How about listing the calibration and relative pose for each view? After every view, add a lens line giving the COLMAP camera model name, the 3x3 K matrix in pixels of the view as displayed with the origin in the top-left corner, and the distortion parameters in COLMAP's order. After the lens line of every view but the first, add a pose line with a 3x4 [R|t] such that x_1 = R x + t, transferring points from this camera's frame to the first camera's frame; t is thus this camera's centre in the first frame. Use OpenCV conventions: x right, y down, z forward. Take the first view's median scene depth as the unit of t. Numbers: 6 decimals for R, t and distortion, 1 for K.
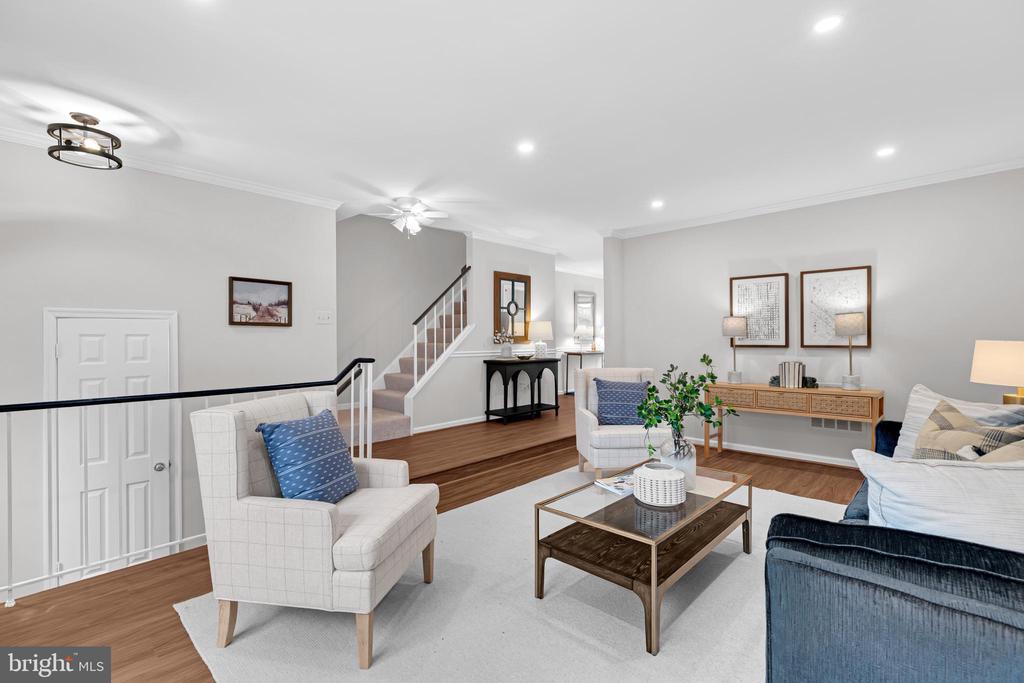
lens RADIAL K [[467.6, 0, 513.8], [0, 467.6, 343.9], [0, 0, 1]] dist [0.001718, 0.000076]
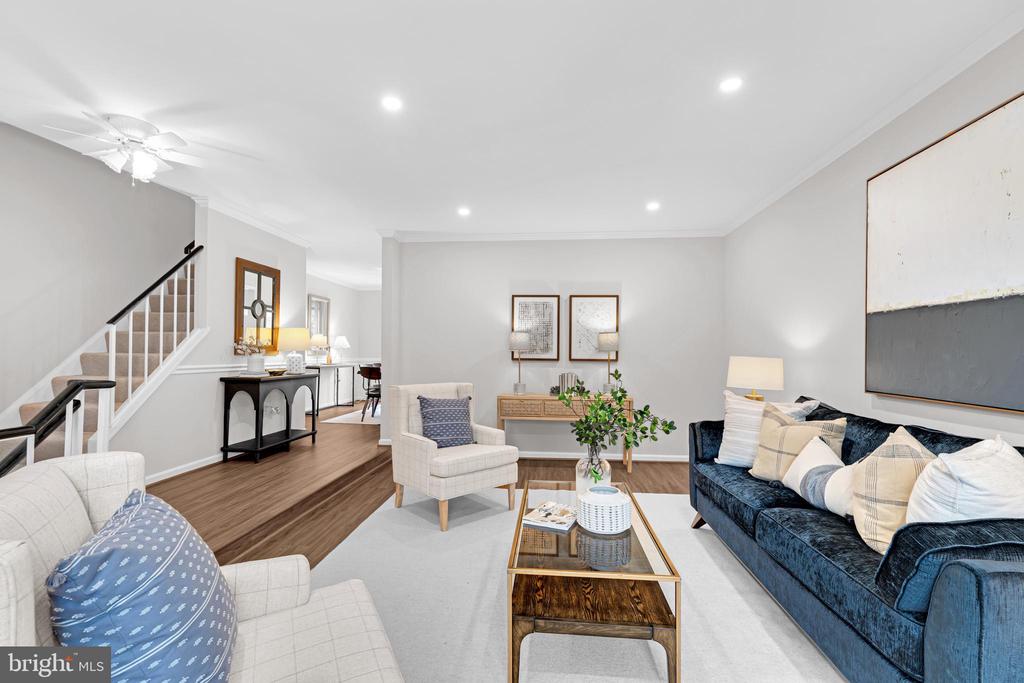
lens RADIAL K [[464.2, 0, 513.8], [0, 464.2, 350.2], [0, 0, 1]] dist [0.003823, 0.000650]
pose [[0.782683, 0.014686, 0.622248, -0.169352], [-0.007613, 0.999873, -0.014023, -0.001068], [-0.622374, 0.006238, 0.782695, 0.159447]]
